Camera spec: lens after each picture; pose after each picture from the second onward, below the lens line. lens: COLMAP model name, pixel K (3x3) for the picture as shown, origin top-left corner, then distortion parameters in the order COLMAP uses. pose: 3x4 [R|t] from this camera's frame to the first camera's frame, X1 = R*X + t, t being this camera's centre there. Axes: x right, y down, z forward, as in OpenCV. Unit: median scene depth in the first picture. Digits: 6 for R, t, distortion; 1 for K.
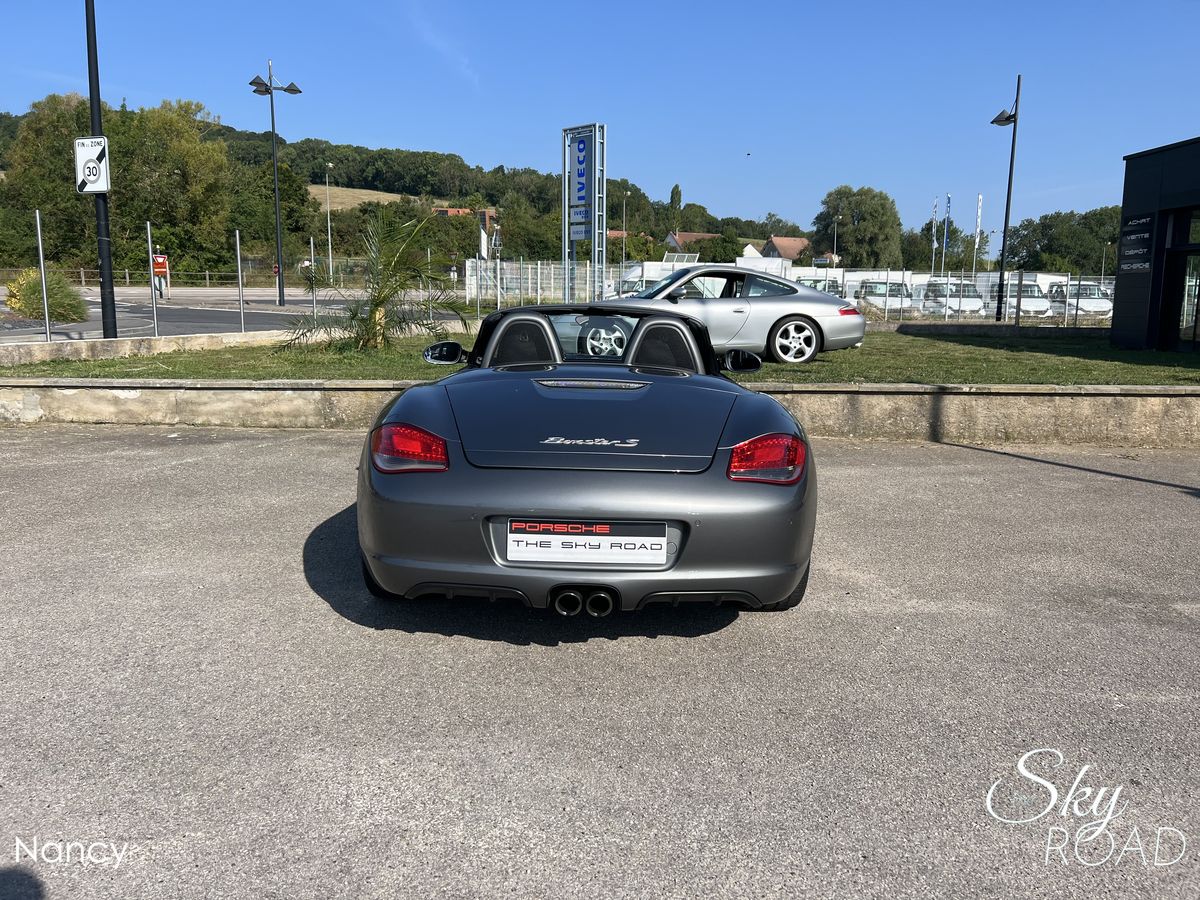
lens RADIAL K [[914.0, 0, 606.3], [0, 914.0, 446.1], [0, 0, 1]] dist [0.052694, -0.057407]
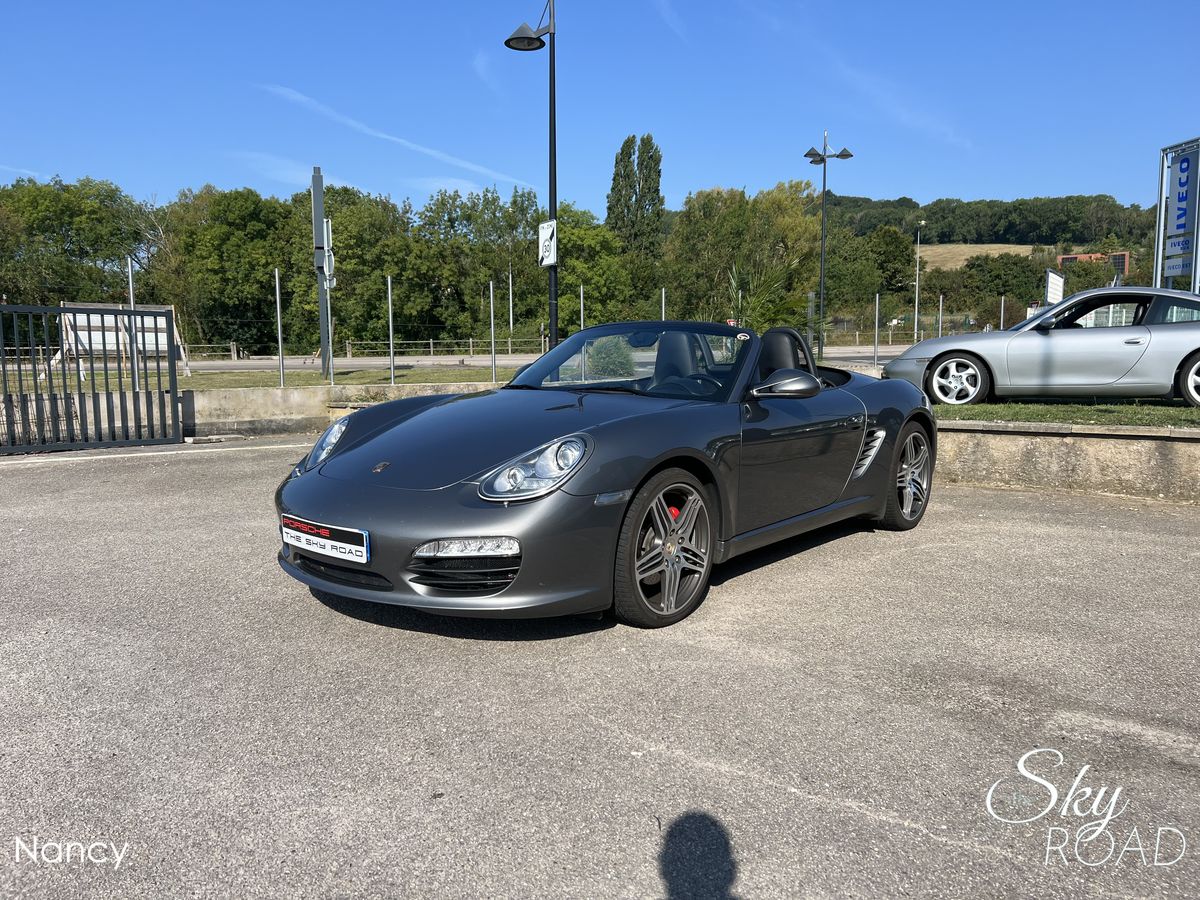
lens RADIAL K [[911.8, 0, 594.1], [0, 911.8, 458.8], [0, 0, 1]] dist [0.054667, -0.058156]
pose [[0.782075, 0.050571, -0.621129, 0.279801], [-0.082488, 0.996333, -0.022742, 0.010609], [0.617701, 0.069022, 0.783378, 0.085933]]
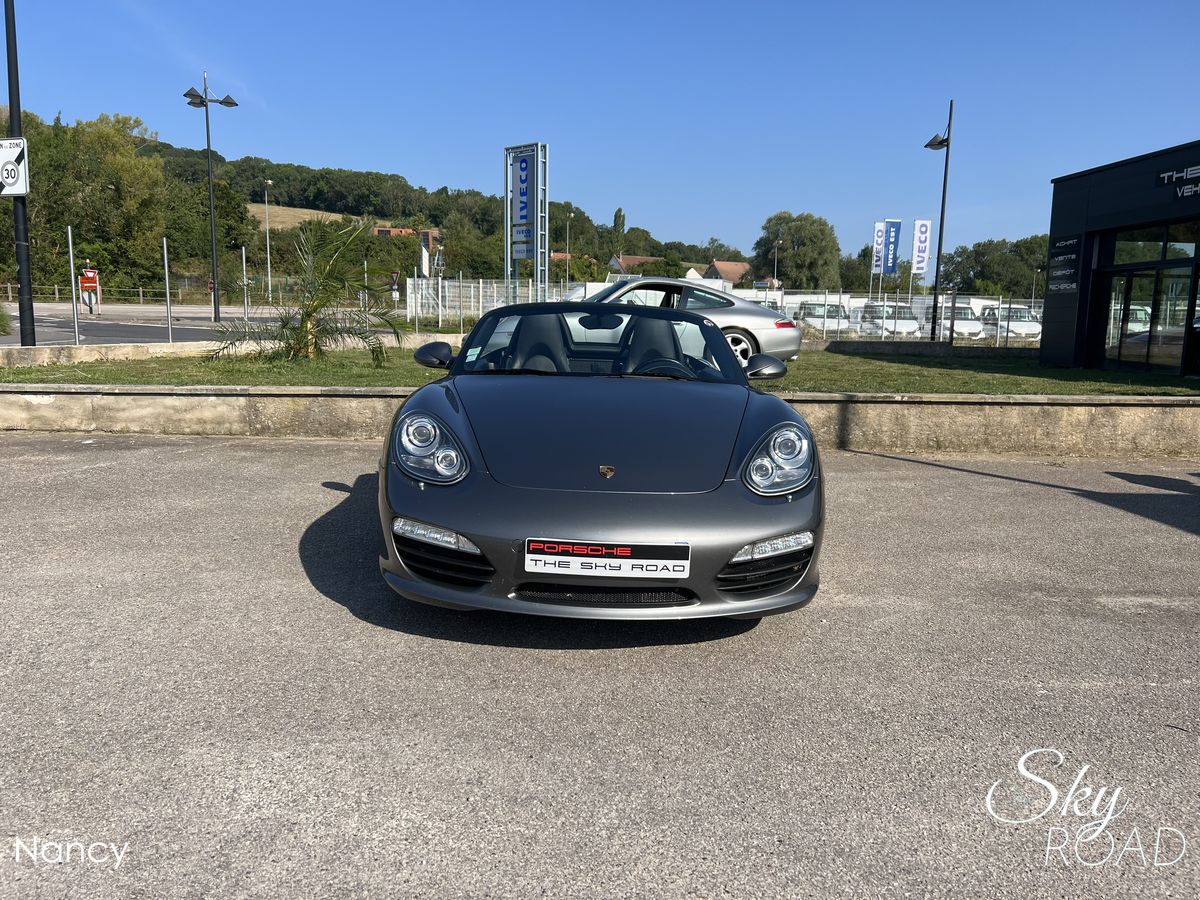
lens RADIAL K [[911.8, 0, 594.1], [0, 911.8, 458.8], [0, 0, 1]] dist [0.054667, -0.058156]
pose [[0.998888, 0.000351, 0.047137, 0.008132], [0.000160, 0.999941, -0.010831, 0.011507], [-0.047138, 0.010827, 0.998830, 0.010145]]
